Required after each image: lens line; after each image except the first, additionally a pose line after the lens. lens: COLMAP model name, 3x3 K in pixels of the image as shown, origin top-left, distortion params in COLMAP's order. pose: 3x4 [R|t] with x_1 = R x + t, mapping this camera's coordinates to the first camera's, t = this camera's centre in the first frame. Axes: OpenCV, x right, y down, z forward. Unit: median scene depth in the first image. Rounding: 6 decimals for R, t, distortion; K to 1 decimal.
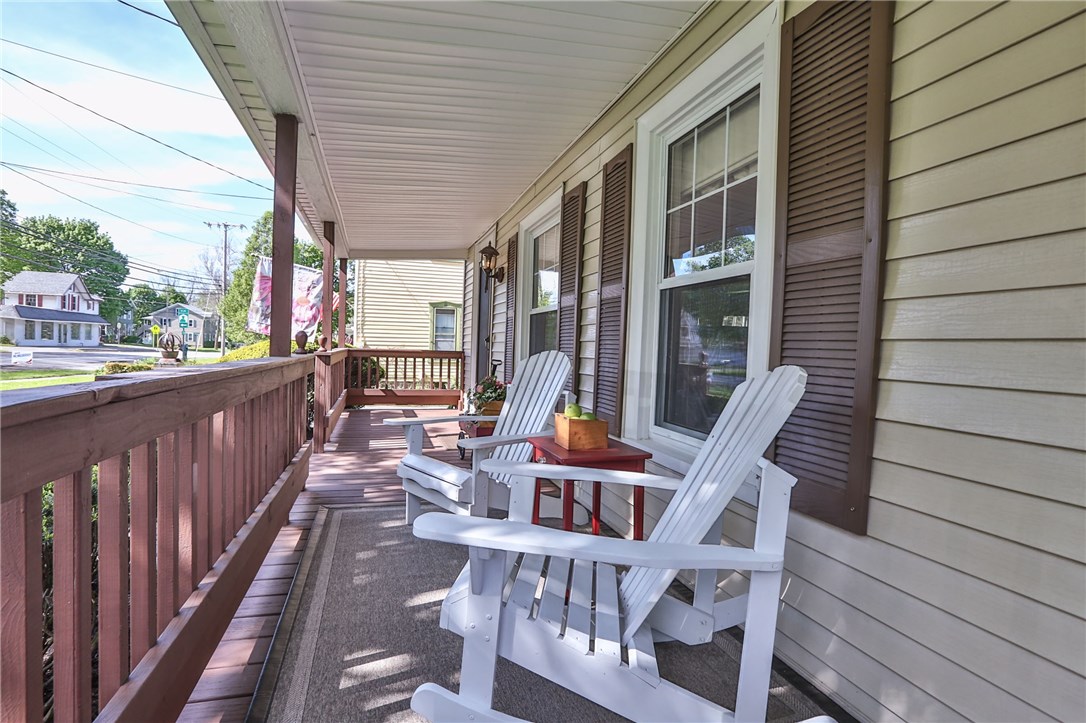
lens RADIAL K [[518.7, 0, 543.0], [0, 518.7, 361.5], [0, 0, 1]] dist [-0.047945, 0.012670]
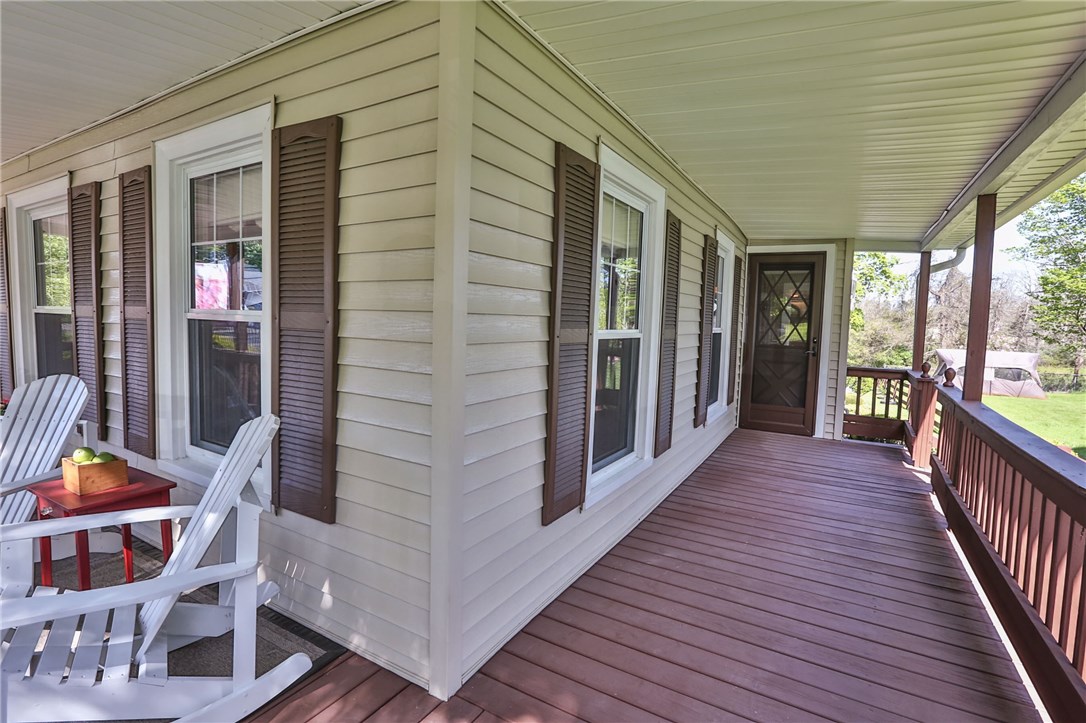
lens RADIAL K [[518.7, 0, 543.0], [0, 518.7, 361.5], [0, 0, 1]] dist [-0.047945, 0.012670]
pose [[0.737961, -0.064939, 0.671712, 0.060632], [0.009415, 0.996253, 0.085970, -0.135002], [-0.674778, -0.057118, 0.735807, -0.259754]]
